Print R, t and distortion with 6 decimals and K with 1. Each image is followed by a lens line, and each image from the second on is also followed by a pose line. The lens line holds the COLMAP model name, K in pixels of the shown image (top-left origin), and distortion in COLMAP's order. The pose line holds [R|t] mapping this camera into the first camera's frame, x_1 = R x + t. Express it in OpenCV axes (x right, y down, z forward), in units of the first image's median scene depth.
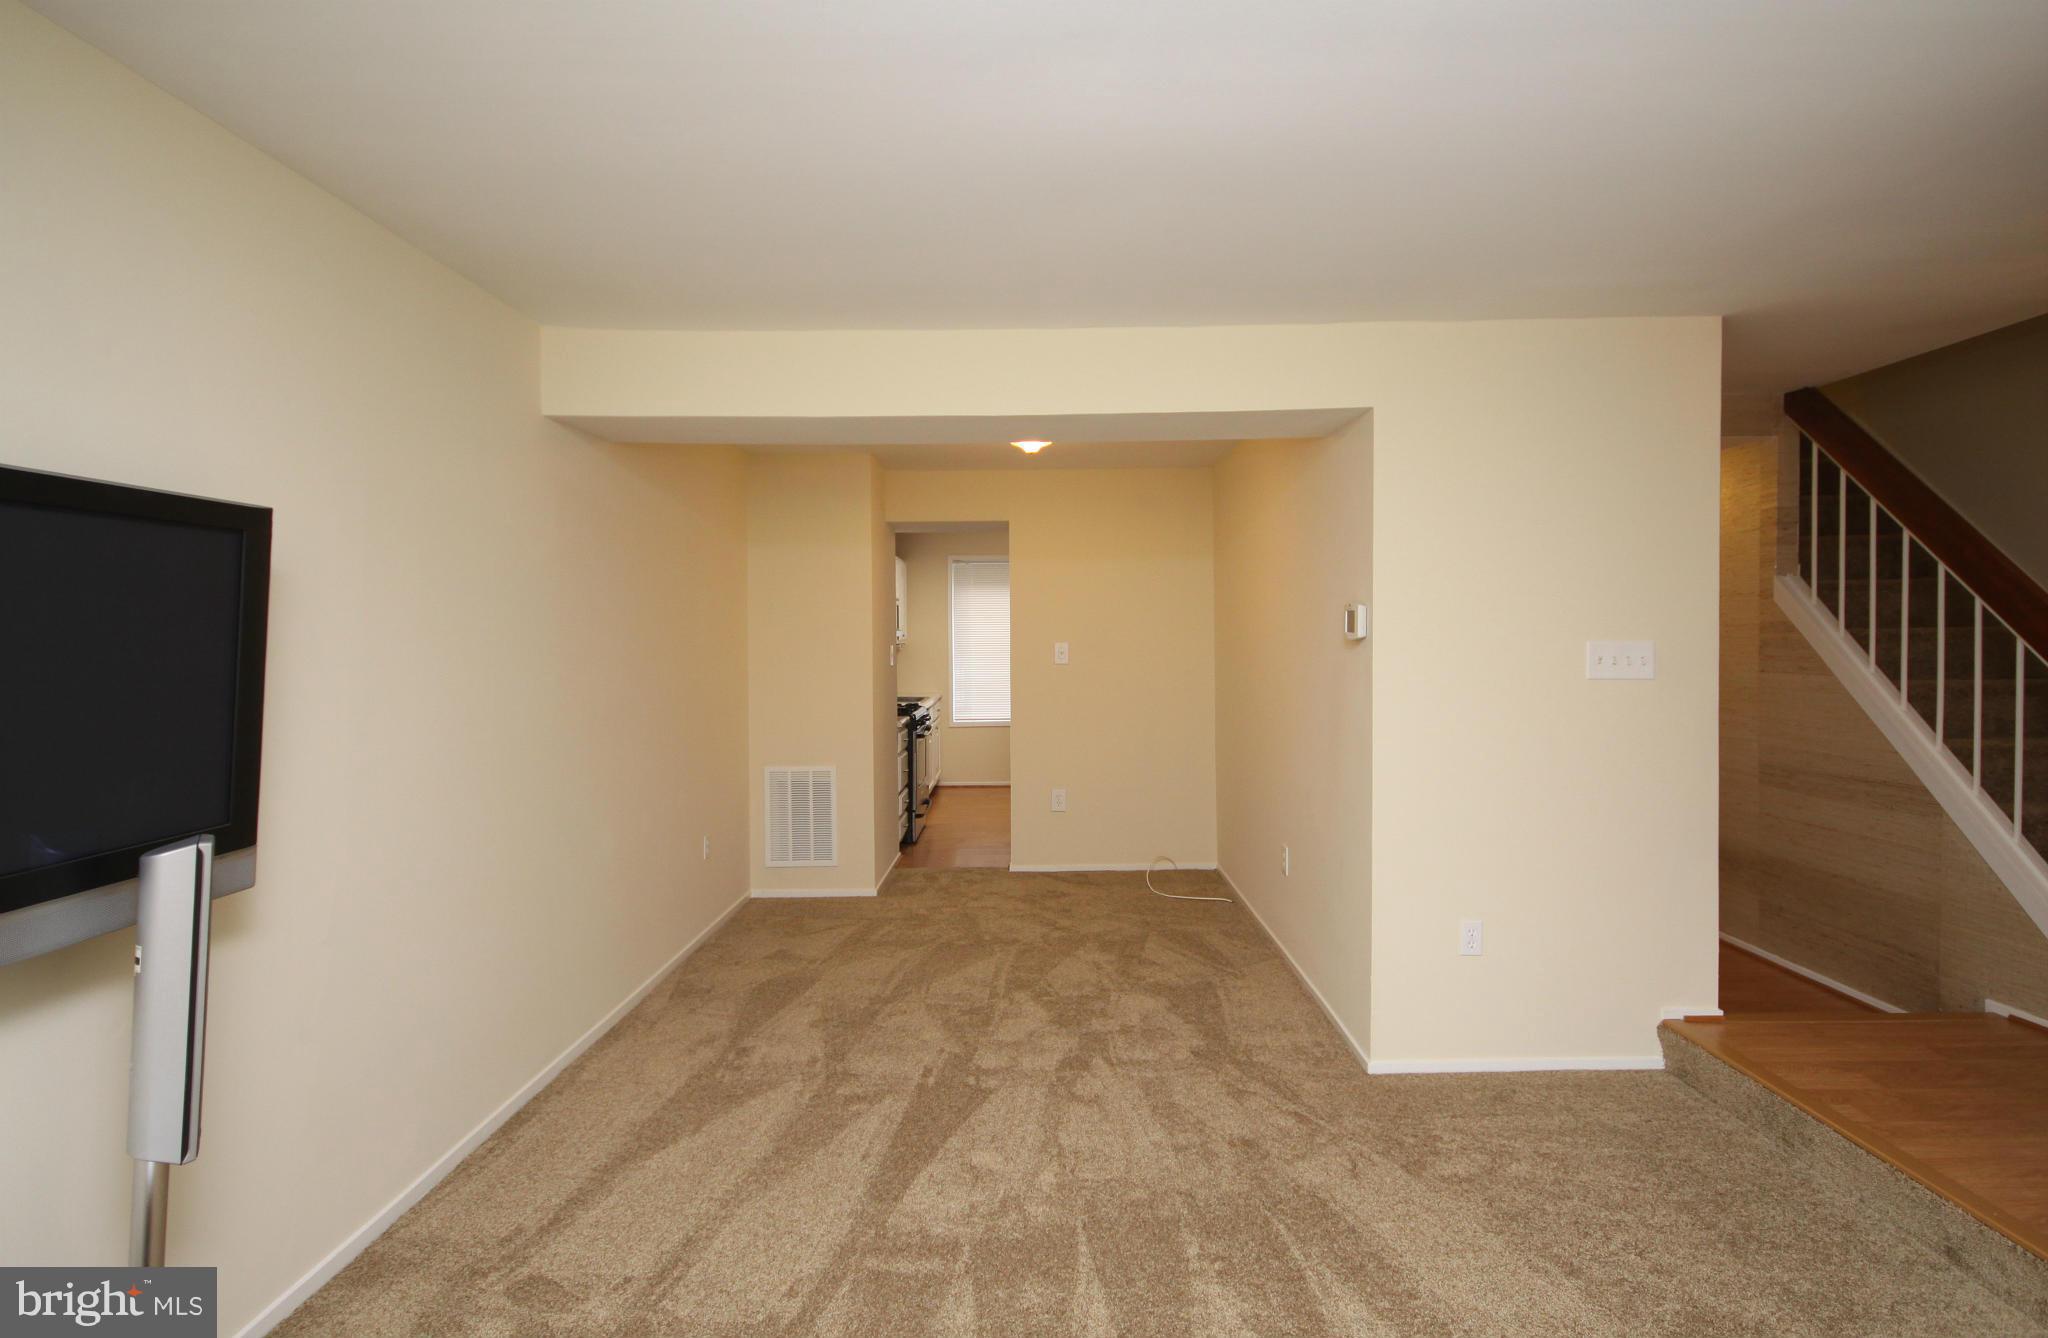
lens RADIAL K [[1032.1, 0, 1026.1], [0, 1032.1, 655.3], [0, 0, 1]] dist [-0.002063, -0.001136]
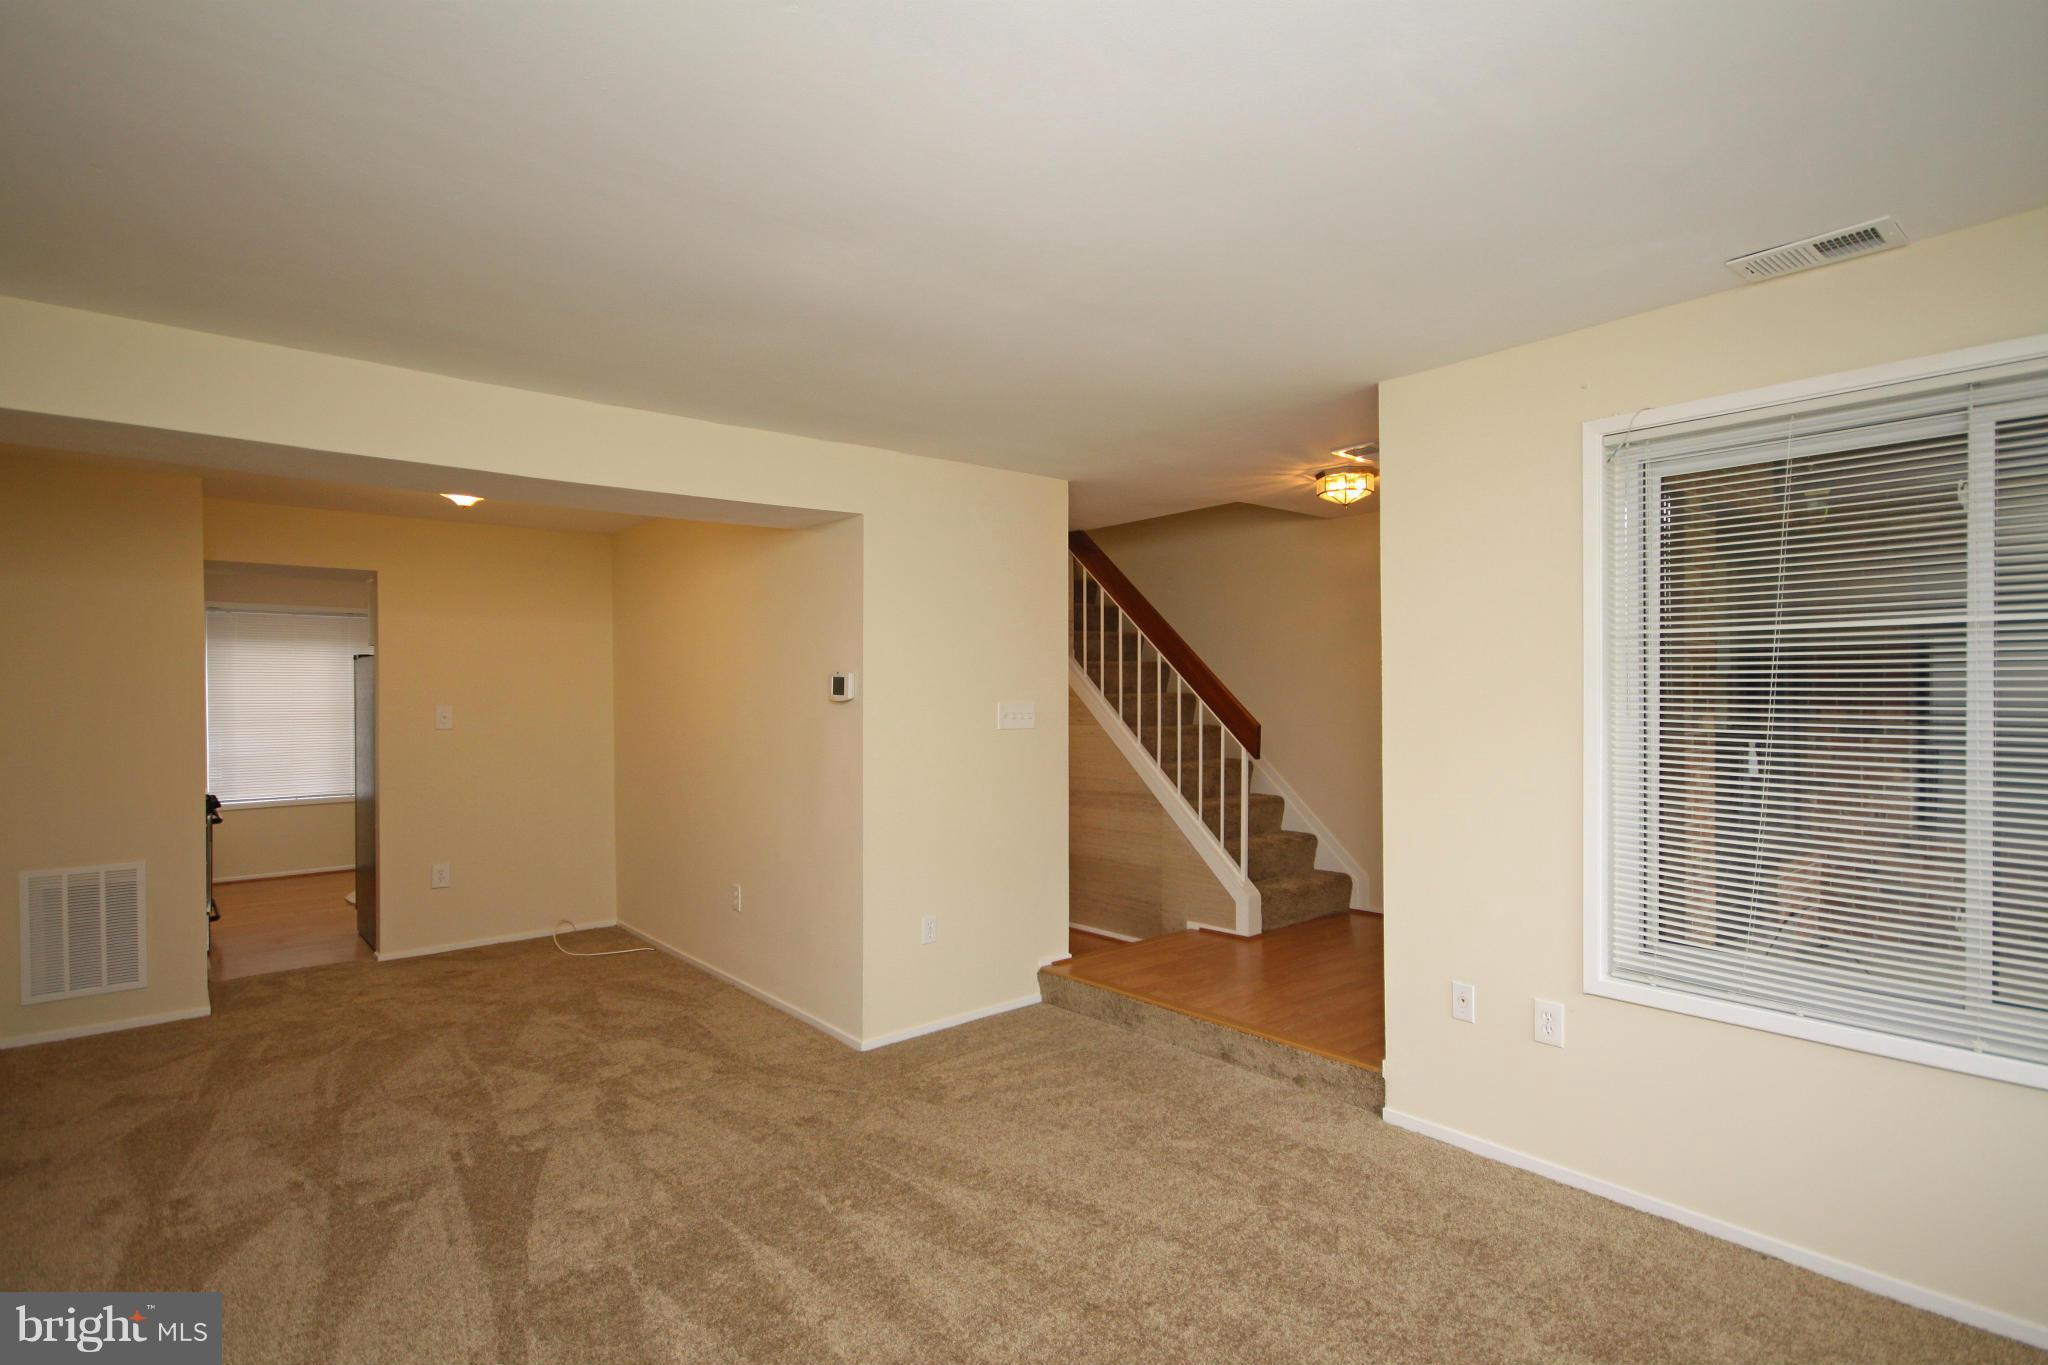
lens RADIAL K [[1005.3, 0, 1005.5], [0, 1005.3, 717.4], [0, 0, 1]] dist [-0.002105, 0.000569]
pose [[0.767329, -0.011126, 0.641157, -0.296303], [0.011894, 0.999924, 0.003117, 0.002318], [-0.641143, 0.005234, 0.767404, -0.039179]]
